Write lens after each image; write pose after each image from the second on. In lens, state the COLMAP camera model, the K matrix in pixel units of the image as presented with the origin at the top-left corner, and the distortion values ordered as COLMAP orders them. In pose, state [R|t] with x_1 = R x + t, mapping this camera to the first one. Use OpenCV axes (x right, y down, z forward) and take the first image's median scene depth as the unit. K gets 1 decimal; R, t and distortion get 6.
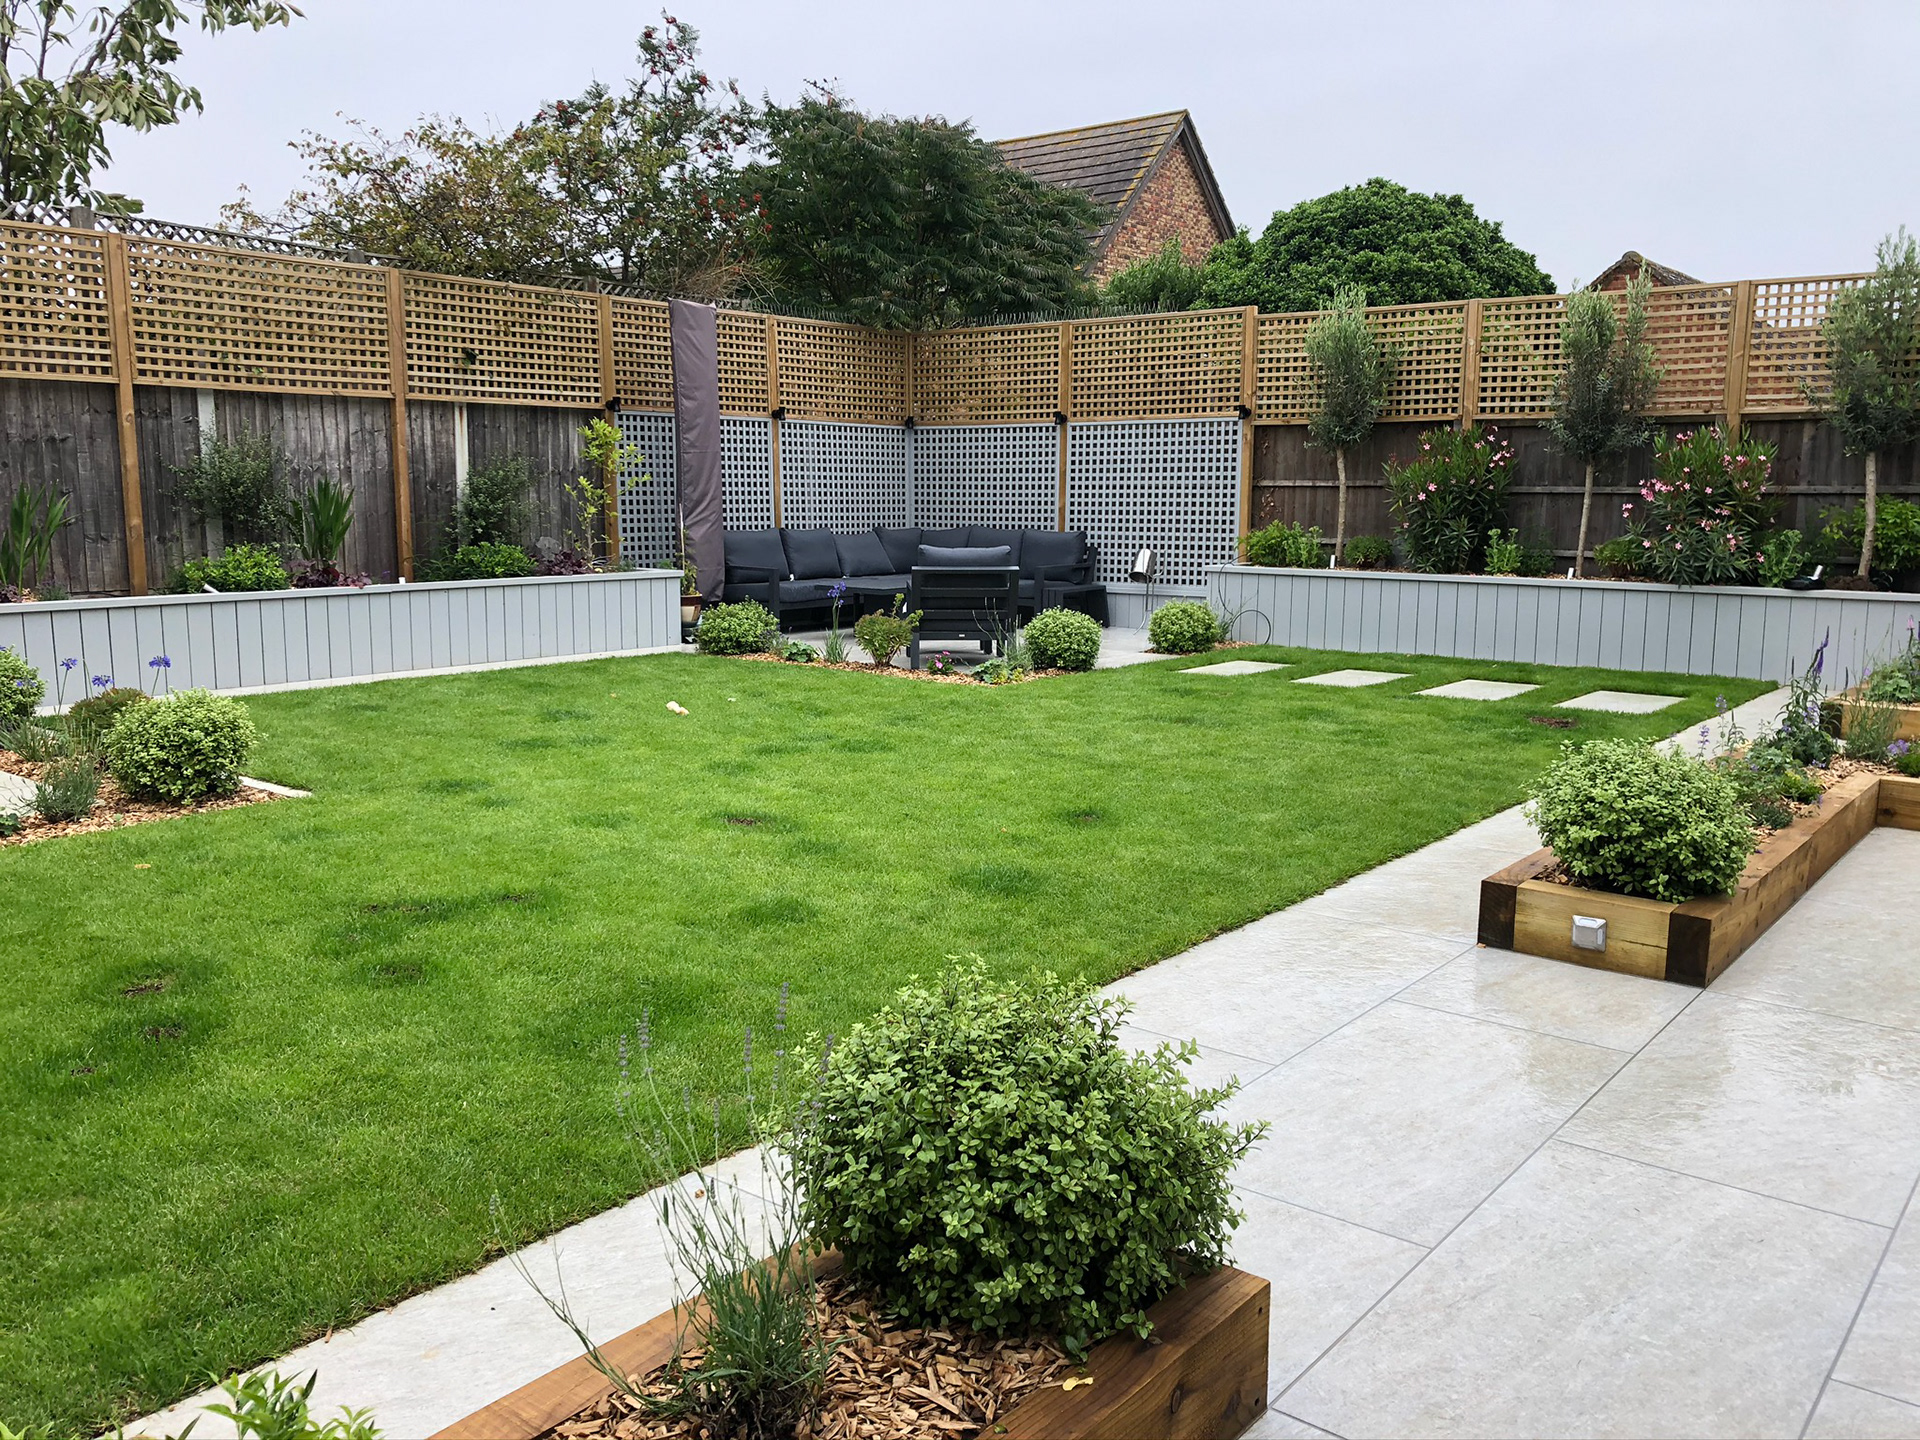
lens RADIAL K [[1562.9, 0, 953.0], [0, 1562.9, 748.4], [0, 0, 1]] dist [0.047417, -0.053508]
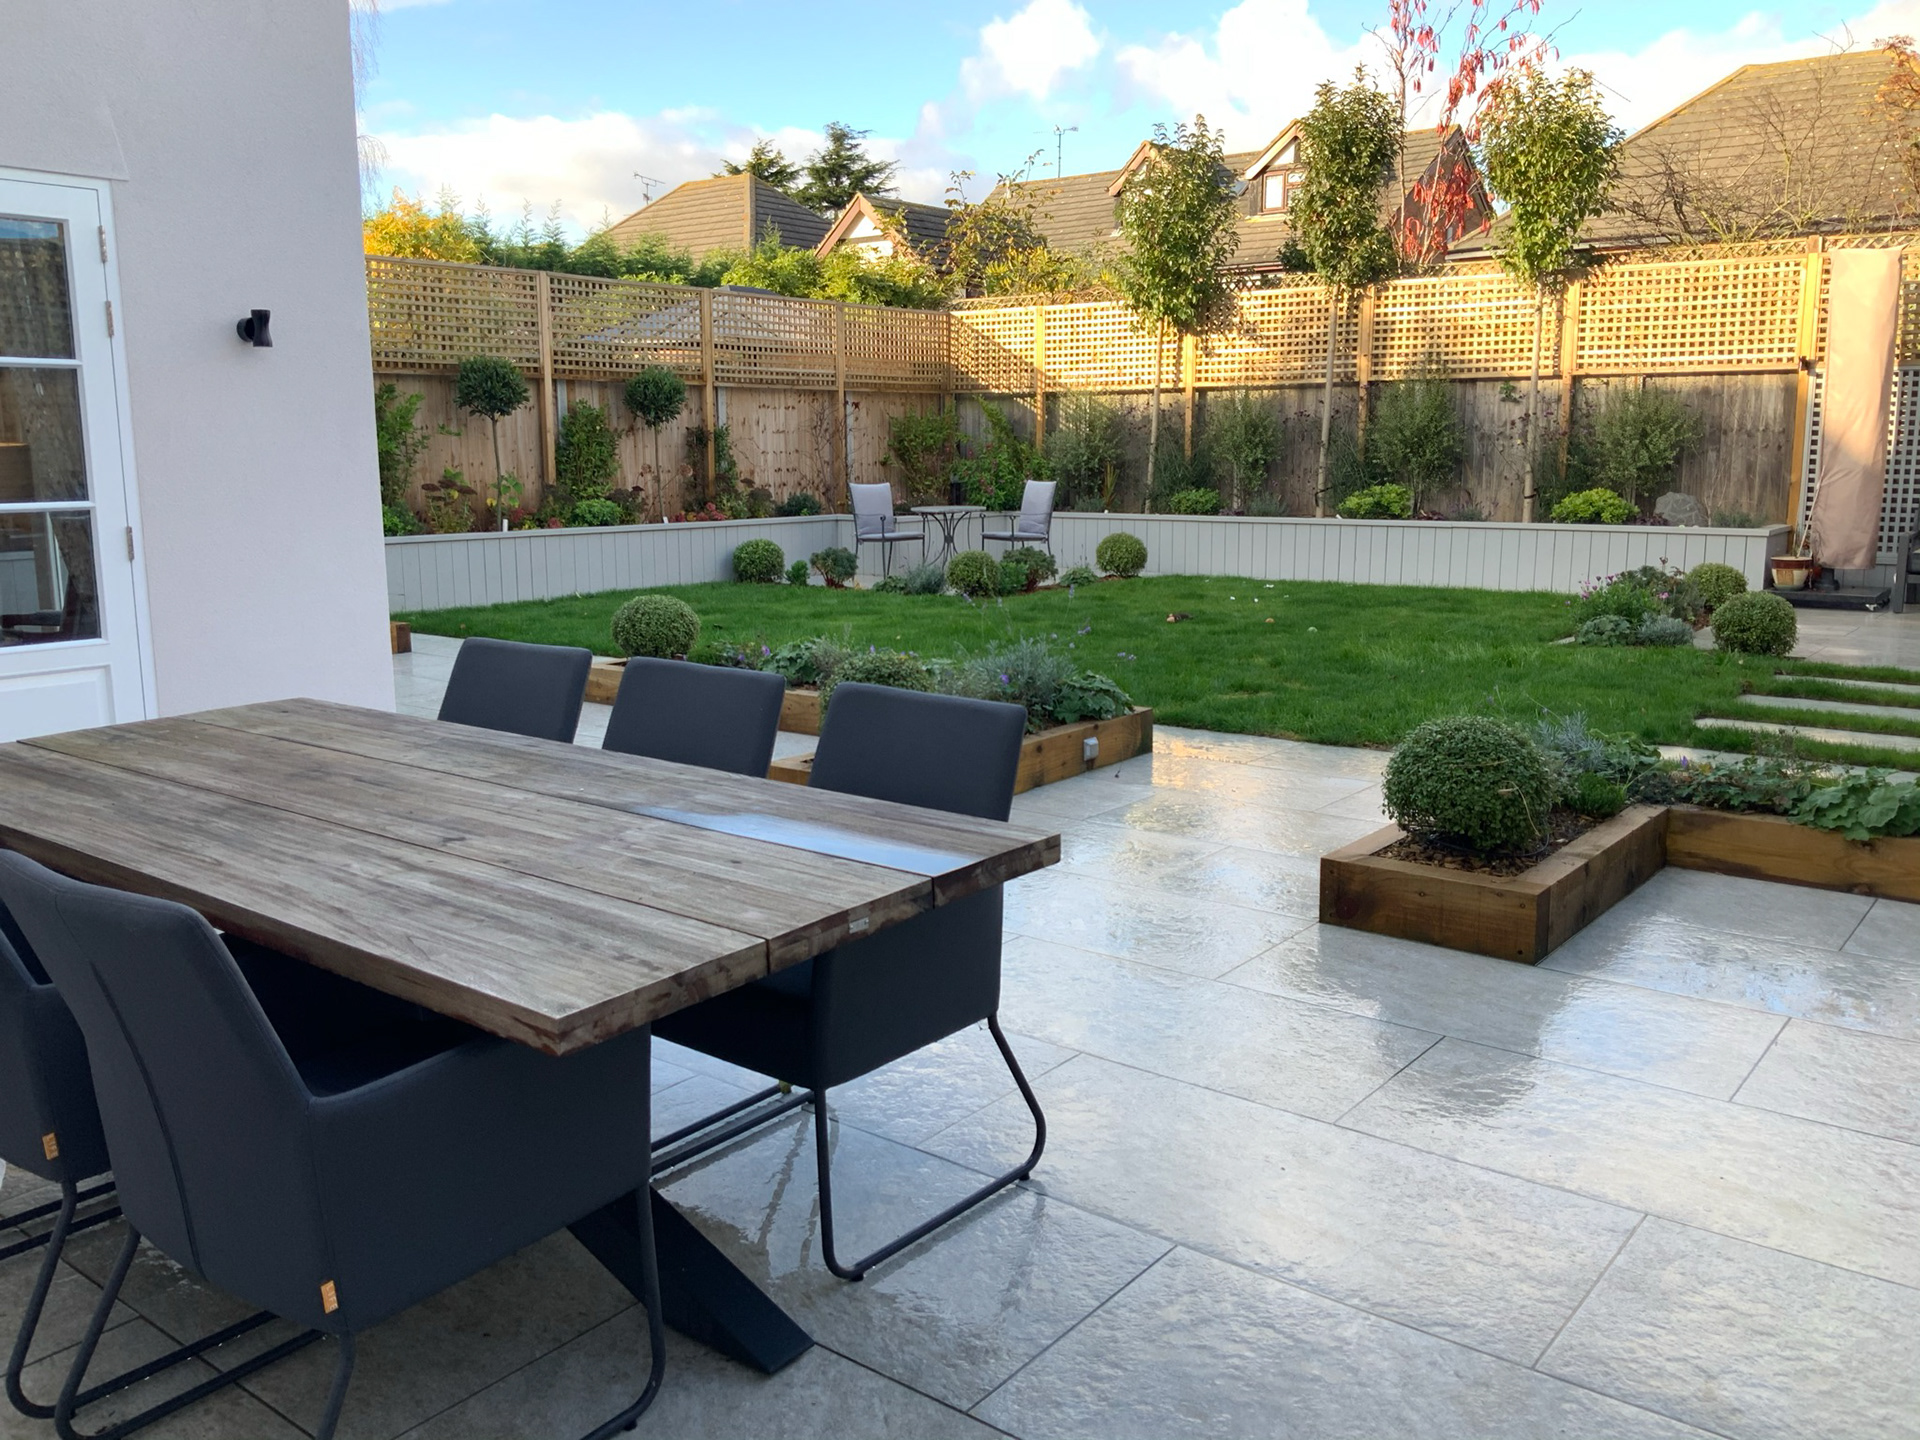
lens RADIAL K [[1588.9, 0, 963.1], [0, 1588.9, 703.9], [0, 0, 1]] dist [0.090149, -0.164552]
pose [[0.009791, 0.159129, -0.987209, 0.762568], [-0.163380, 0.974244, 0.155419, -0.074399], [0.986515, 0.159769, 0.035537, 0.439682]]
